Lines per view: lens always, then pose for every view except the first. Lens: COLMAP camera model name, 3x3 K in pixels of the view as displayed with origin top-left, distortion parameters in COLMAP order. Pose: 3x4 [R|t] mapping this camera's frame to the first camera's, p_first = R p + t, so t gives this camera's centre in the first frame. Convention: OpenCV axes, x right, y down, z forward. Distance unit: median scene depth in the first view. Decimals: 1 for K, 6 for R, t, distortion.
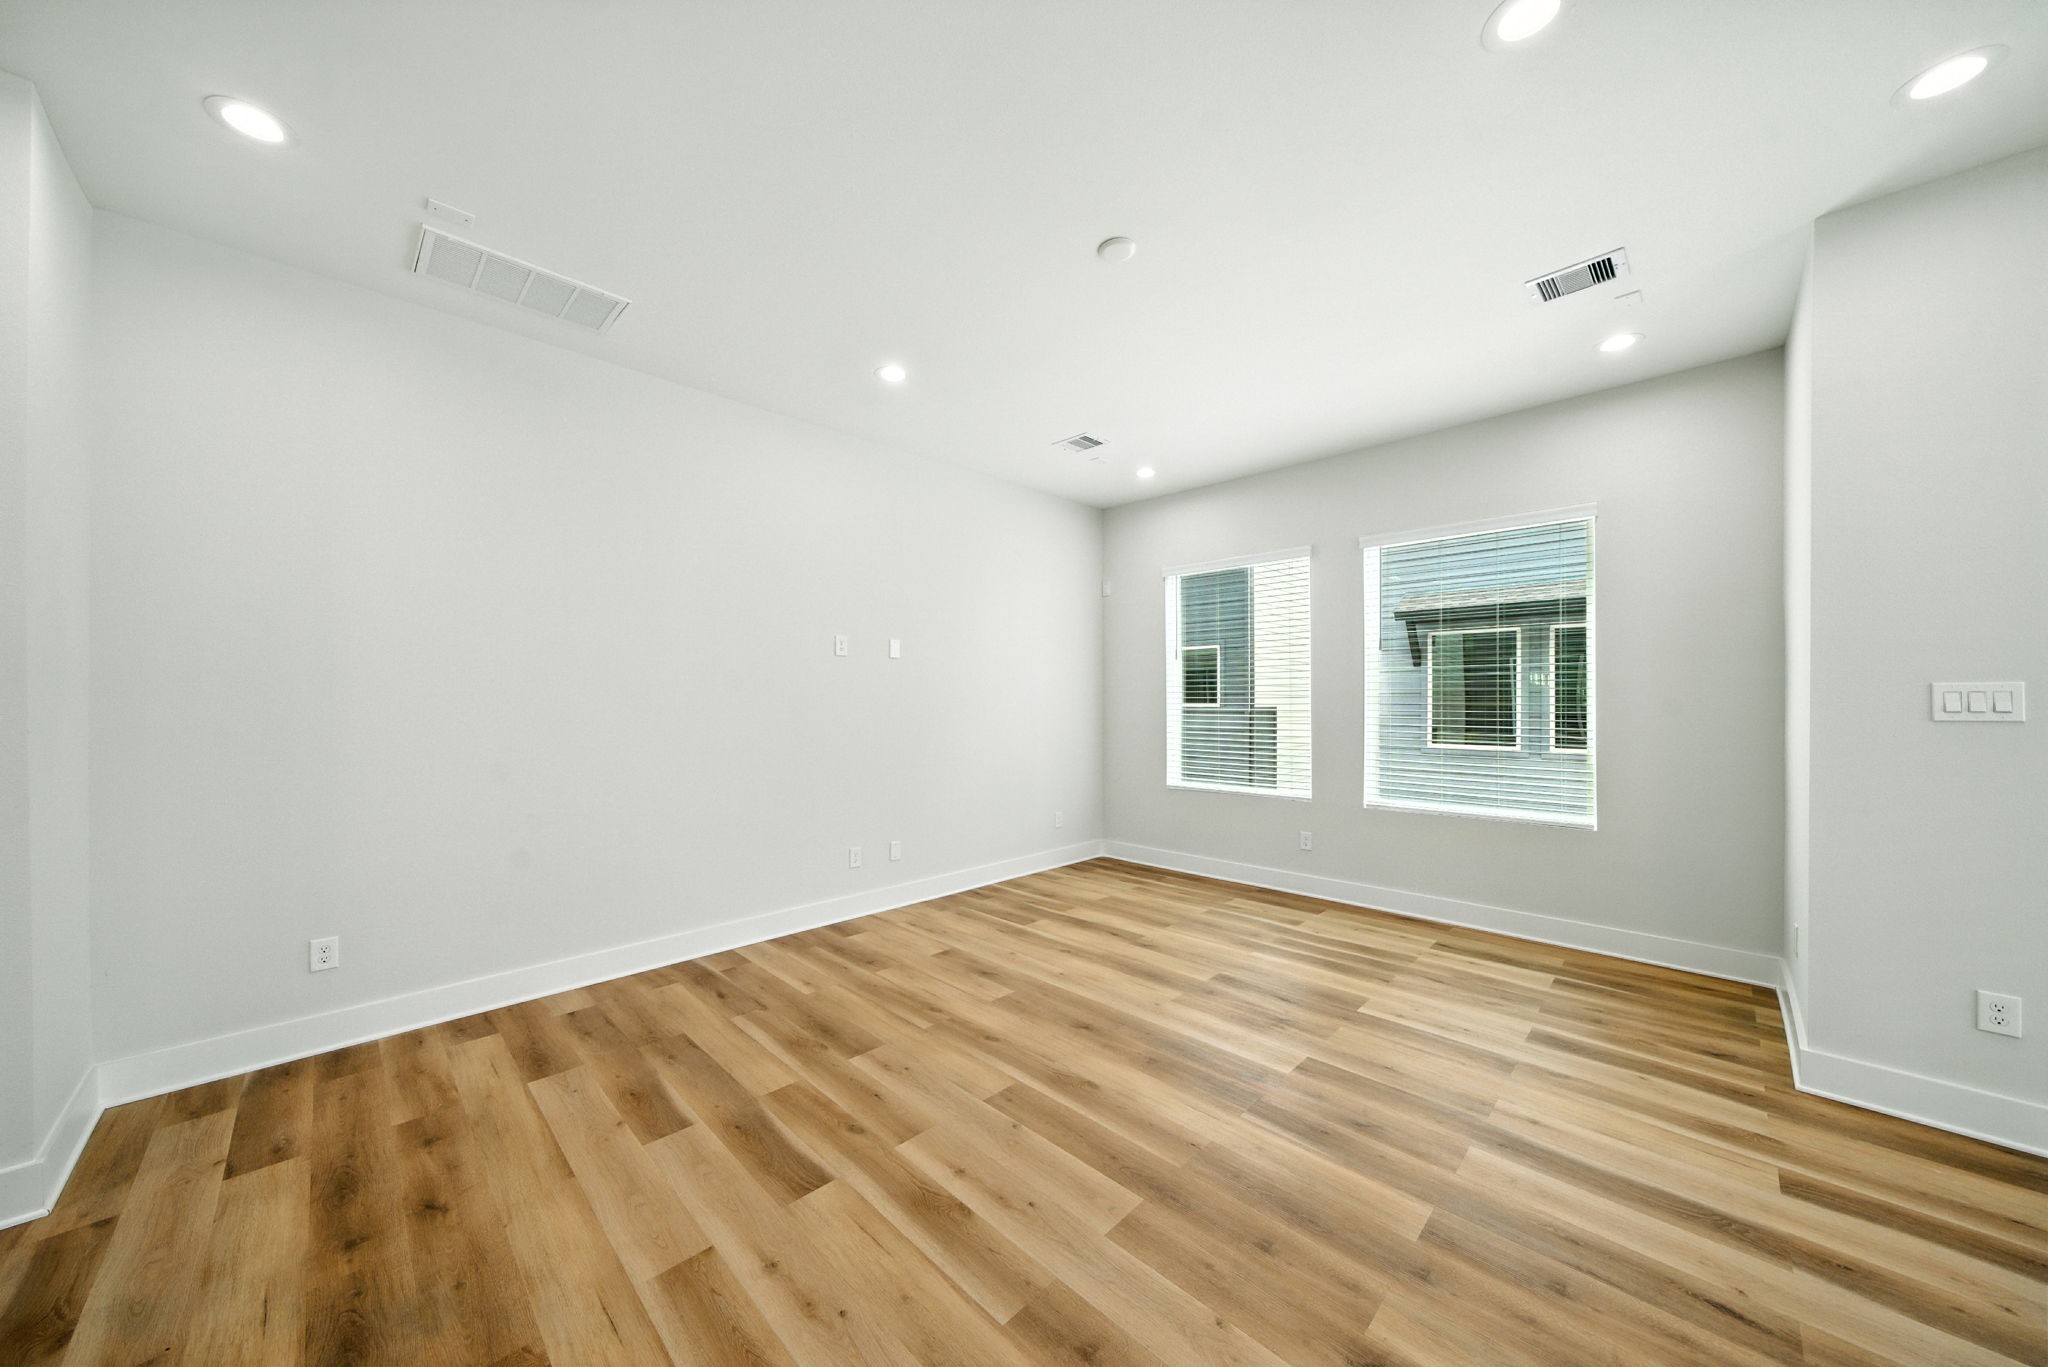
lens RADIAL K [[702.7, 0, 1007.5], [0, 702.7, 699.7], [0, 0, 1]] dist [-0.025164, 0.011128]
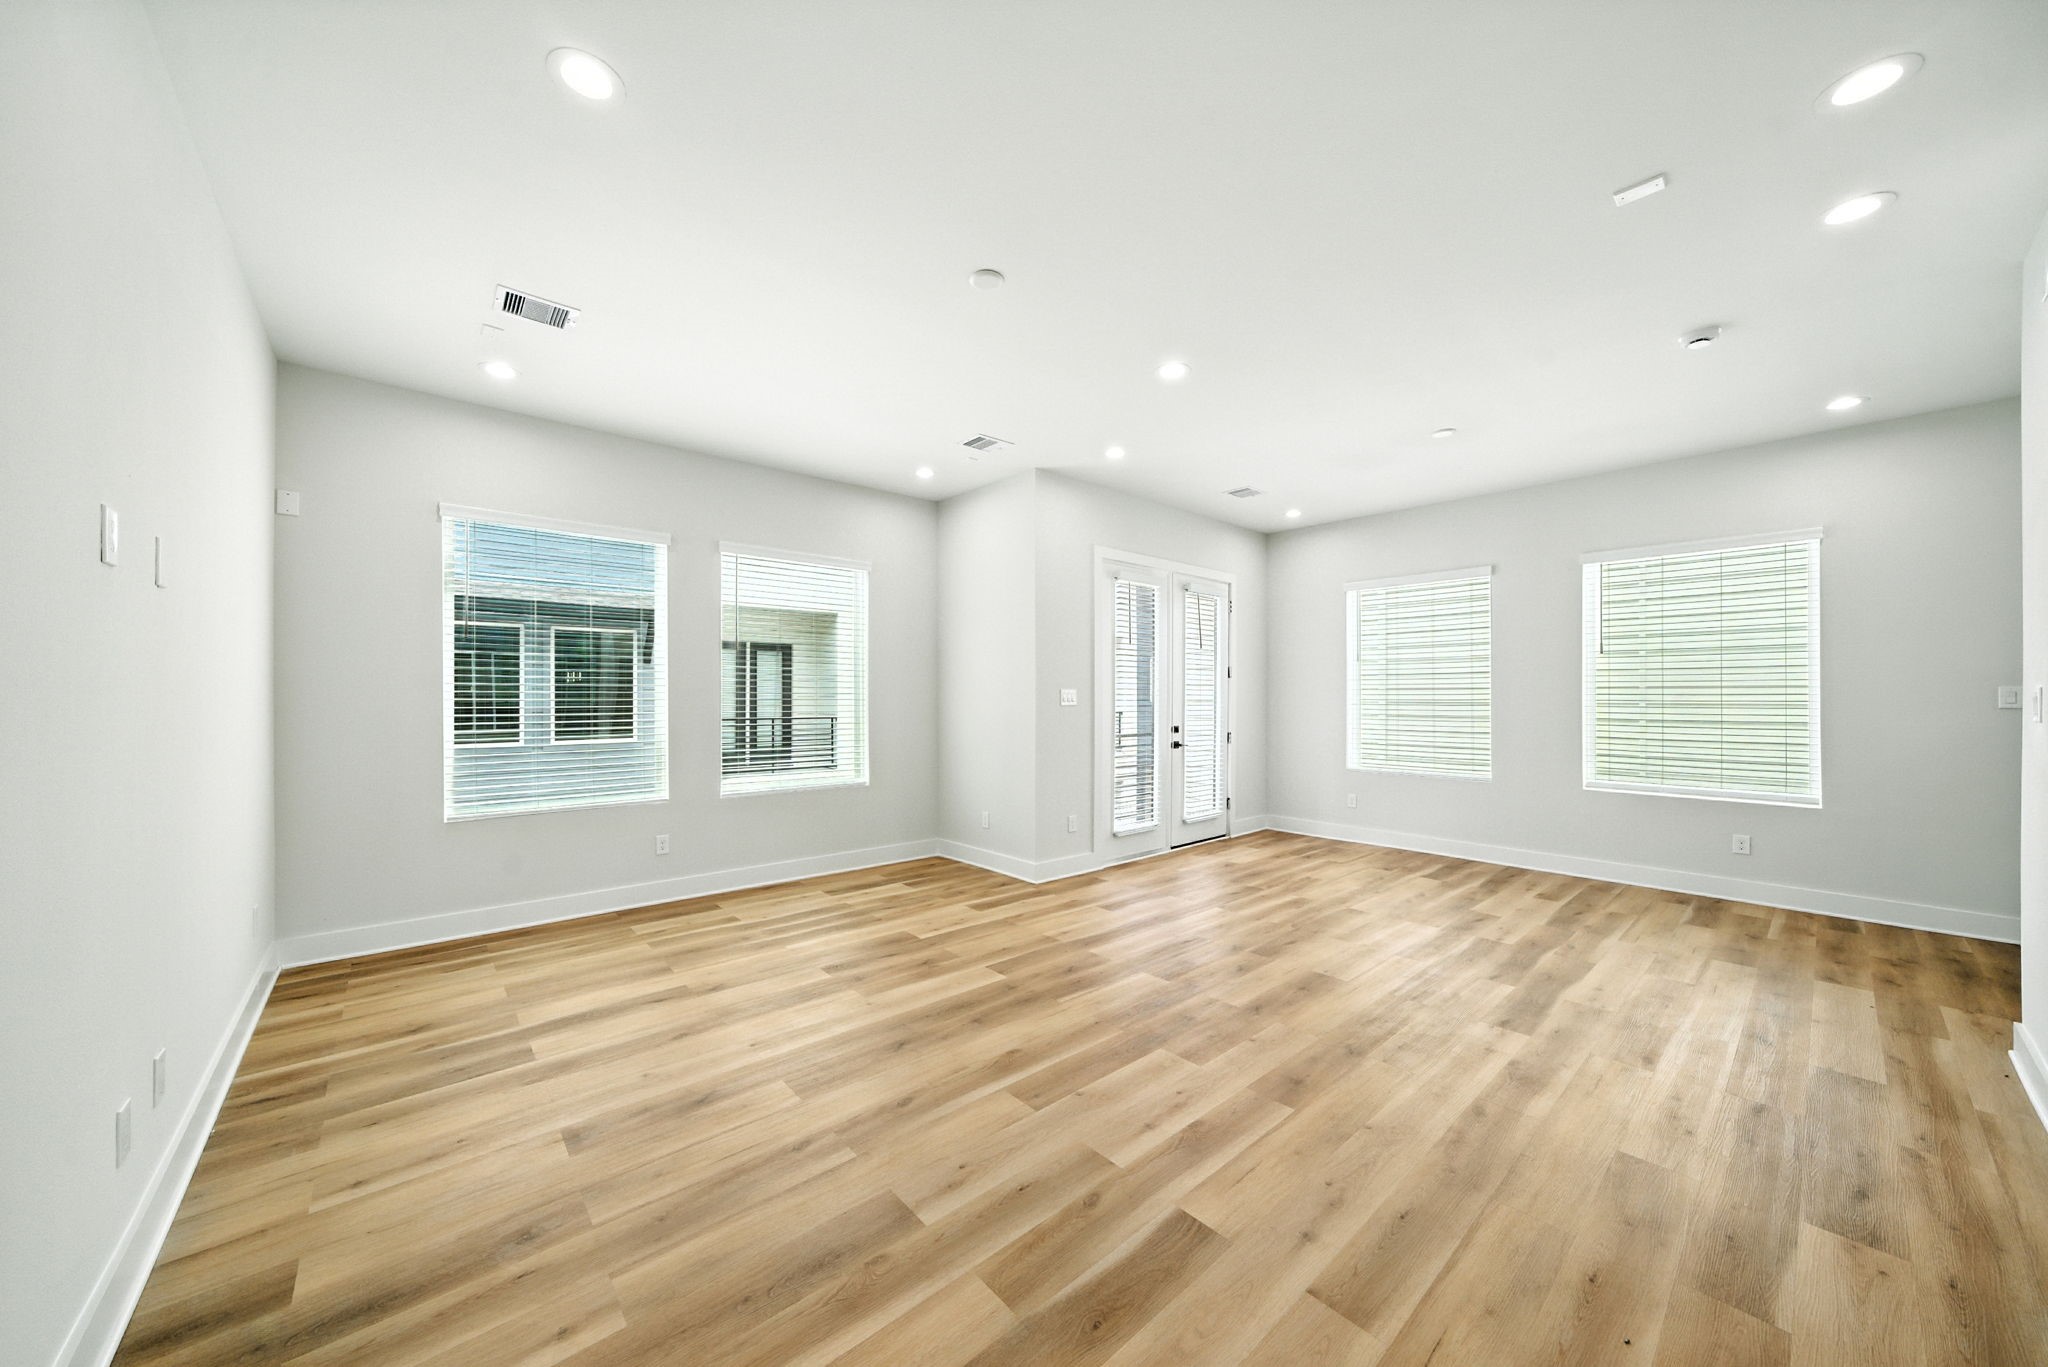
lens RADIAL K [[702.7, 0, 1007.5], [0, 702.7, 699.7], [0, 0, 1]] dist [-0.025164, 0.011128]
pose [[0.065755, -0.003012, 0.997831, -0.651307], [-0.003671, 0.999988, 0.003261, 0.001561], [-0.997829, -0.003878, 0.065743, 0.638564]]
